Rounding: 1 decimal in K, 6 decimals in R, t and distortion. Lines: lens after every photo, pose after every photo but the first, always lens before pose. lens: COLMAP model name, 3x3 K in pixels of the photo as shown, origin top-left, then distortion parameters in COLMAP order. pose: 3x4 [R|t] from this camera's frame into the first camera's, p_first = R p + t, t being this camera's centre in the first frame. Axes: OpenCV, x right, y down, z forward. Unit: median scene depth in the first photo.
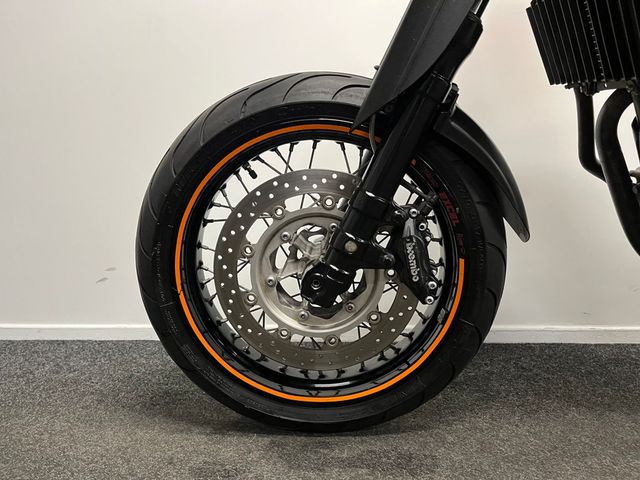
lens RADIAL K [[478.7, 0, 325.4], [0, 478.7, 236.7], [0, 0, 1]] dist [0.005419, -0.006506]
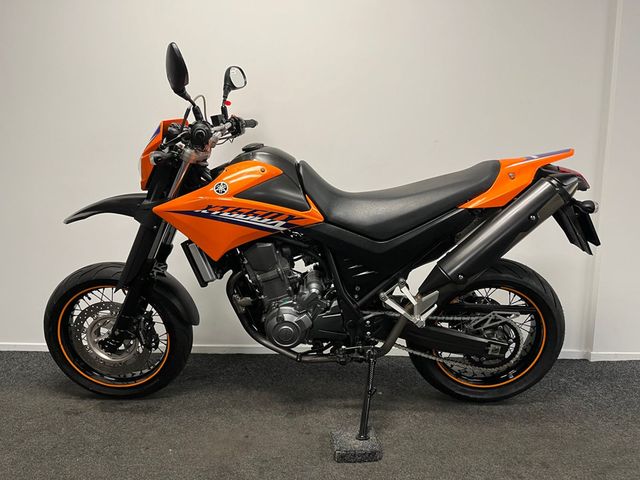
lens RADIAL K [[478.7, 0, 315.2], [0, 478.7, 243.1], [0, 0, 1]] dist [0.005419, -0.006506]
pose [[0.999863, 0.007164, -0.014920, 1.067685], [-0.006180, 0.997866, 0.064996, -0.589031], [0.015354, -0.064895, 0.997774, -1.473038]]
